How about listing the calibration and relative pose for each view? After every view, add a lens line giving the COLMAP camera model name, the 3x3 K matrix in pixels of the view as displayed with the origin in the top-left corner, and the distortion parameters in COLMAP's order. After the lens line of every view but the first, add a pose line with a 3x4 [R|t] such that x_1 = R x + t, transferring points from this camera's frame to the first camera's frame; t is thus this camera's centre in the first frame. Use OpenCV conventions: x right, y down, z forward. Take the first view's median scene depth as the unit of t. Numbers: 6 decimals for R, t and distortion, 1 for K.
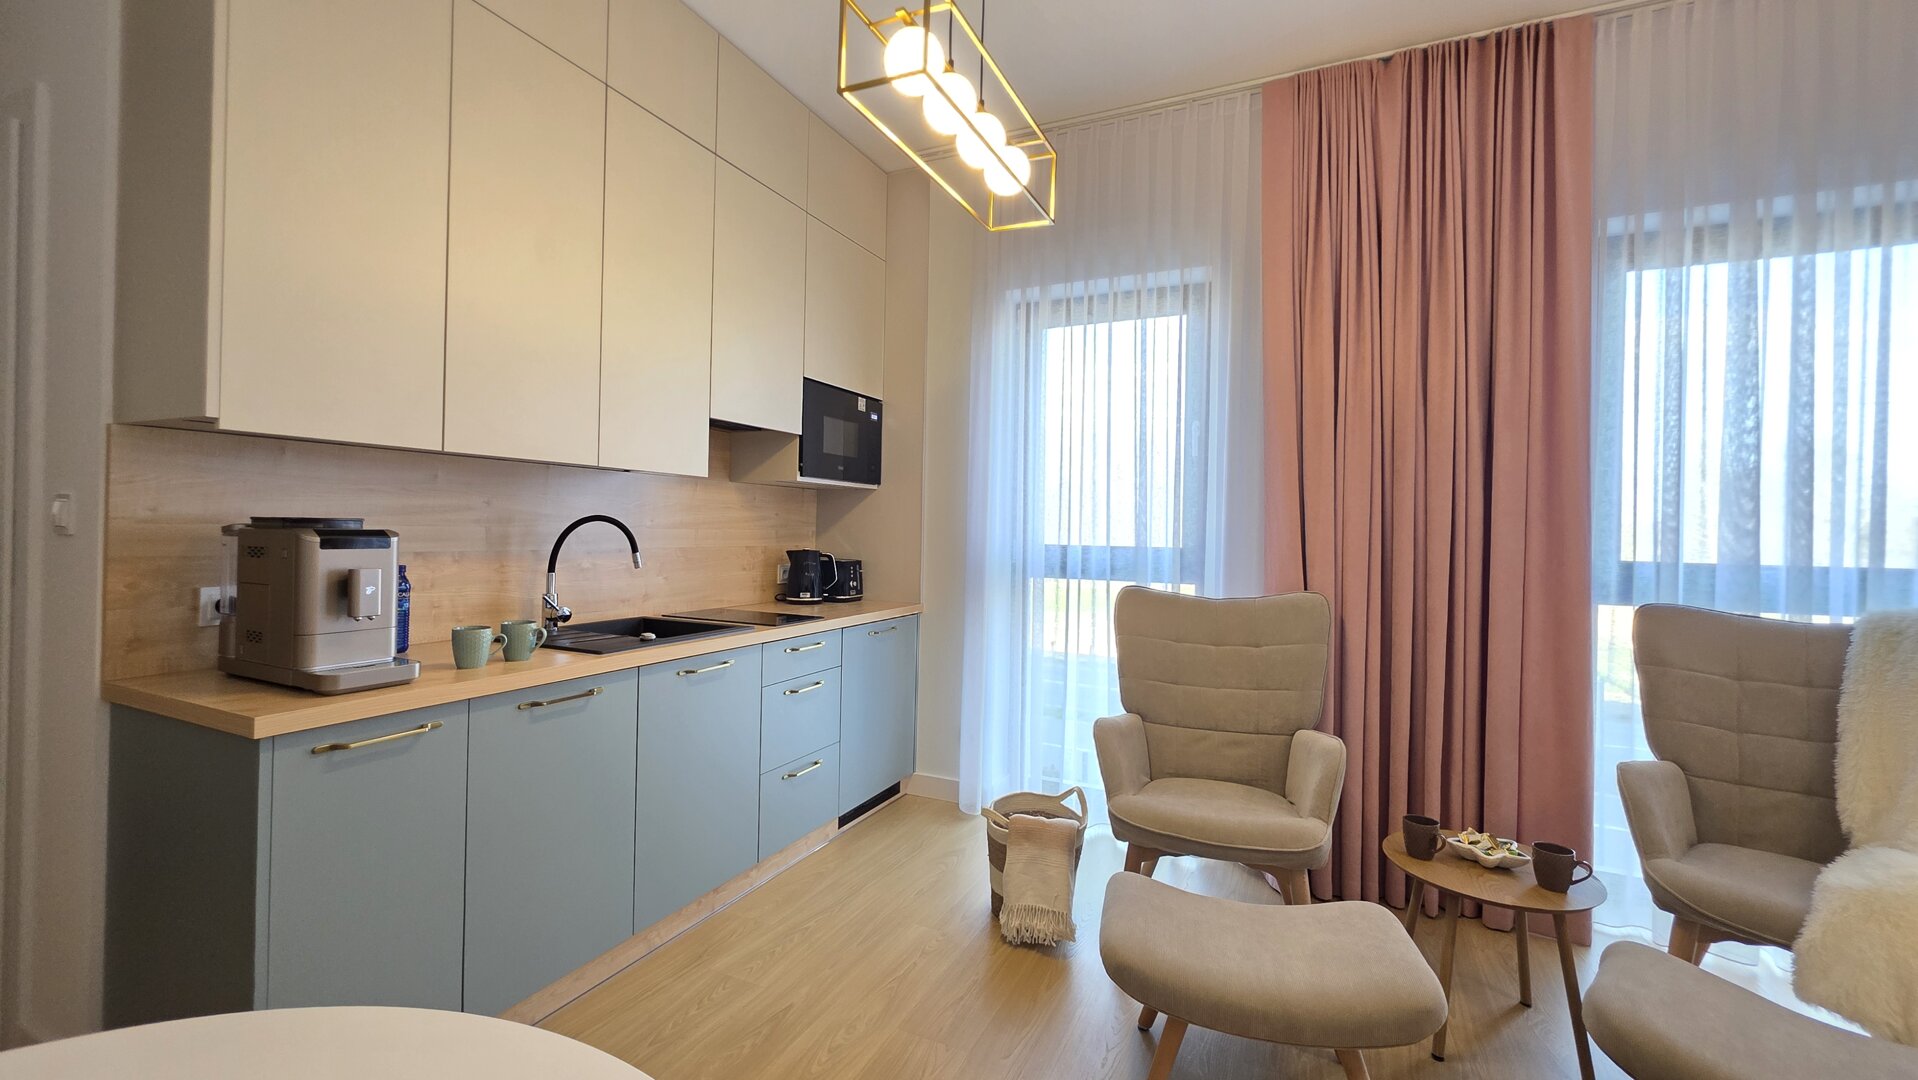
lens RADIAL K [[772.5, 0, 969.2], [0, 772.5, 524.0], [0, 0, 1]] dist [0.000210, -0.000053]
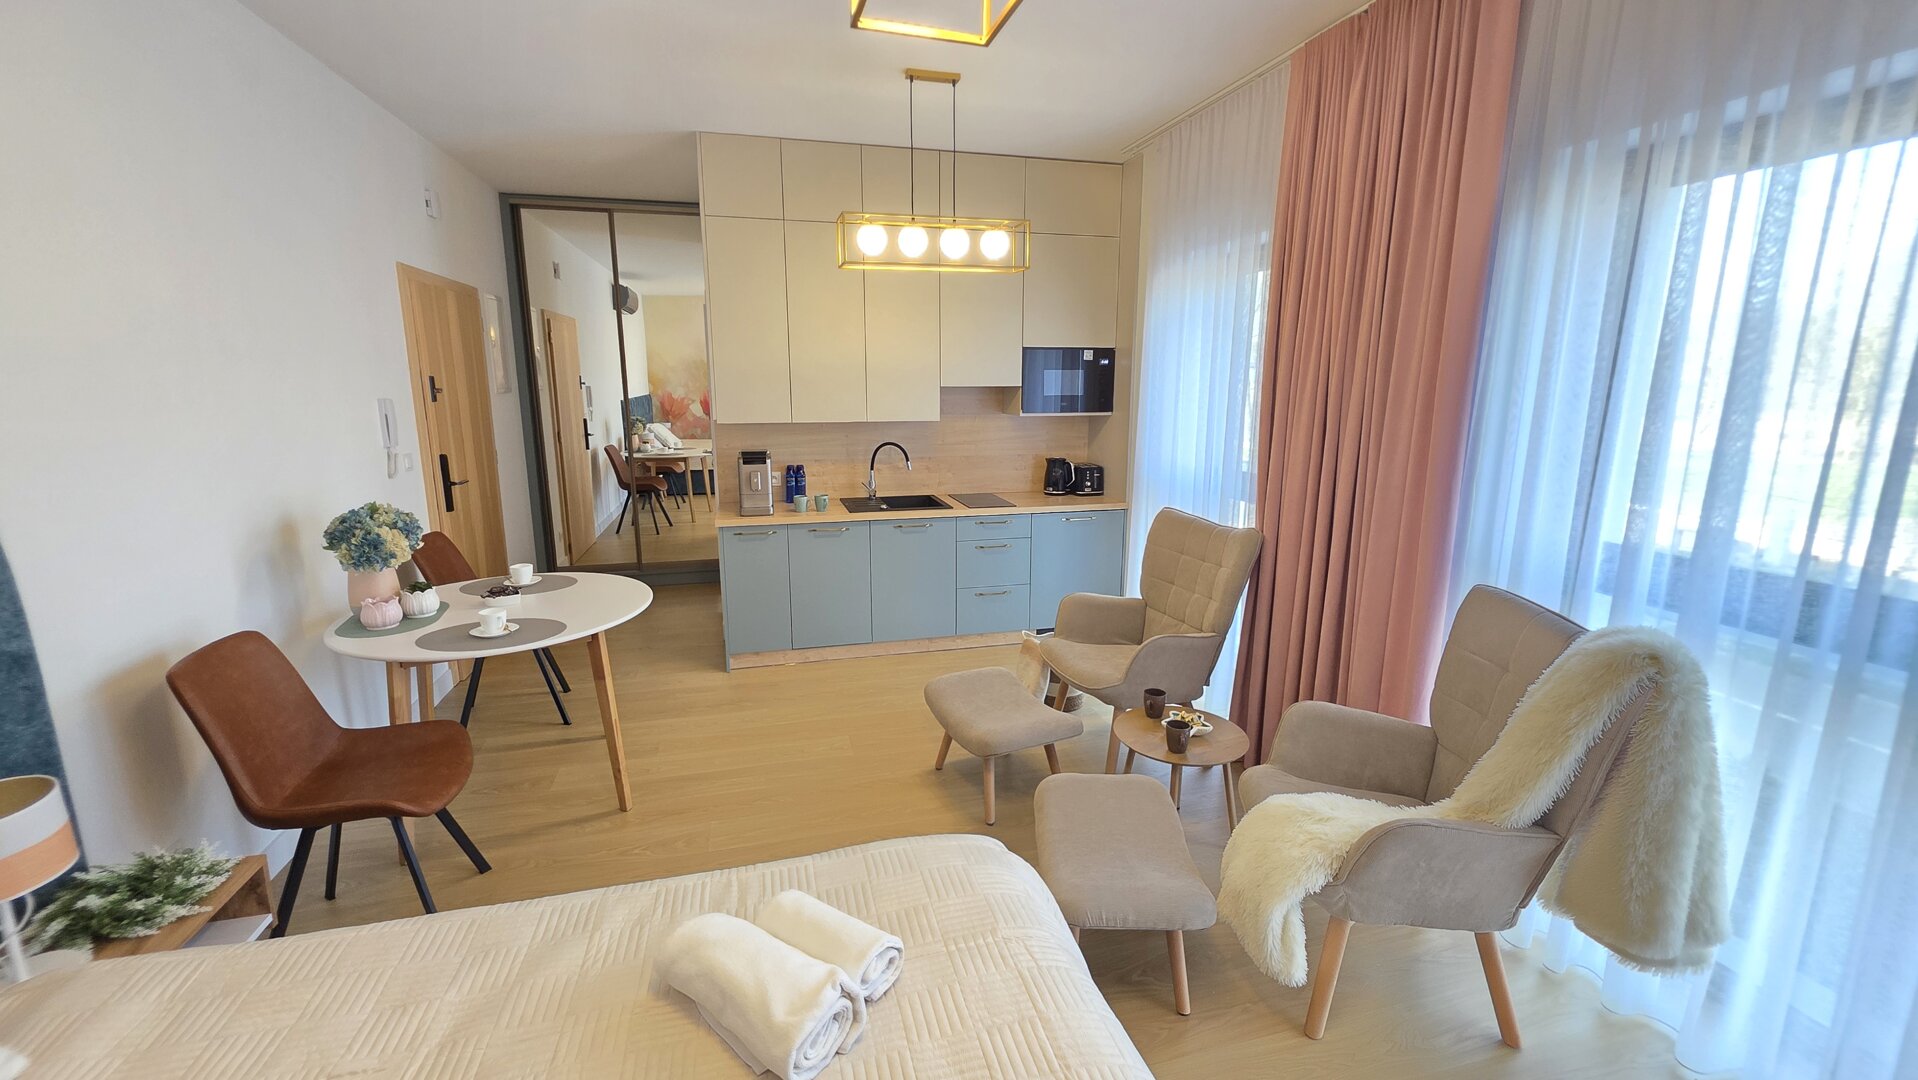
lens RADIAL K [[770.8, 0, 960.2], [0, 770.8, 531.4], [0, 0, 1]] dist [0.002852, 0.000231]
pose [[0.642007, 0.133313, -0.755020, 0.833738], [0.013148, 0.982708, 0.184696, -0.107787], [0.766586, -0.128503, 0.629152, -0.083758]]
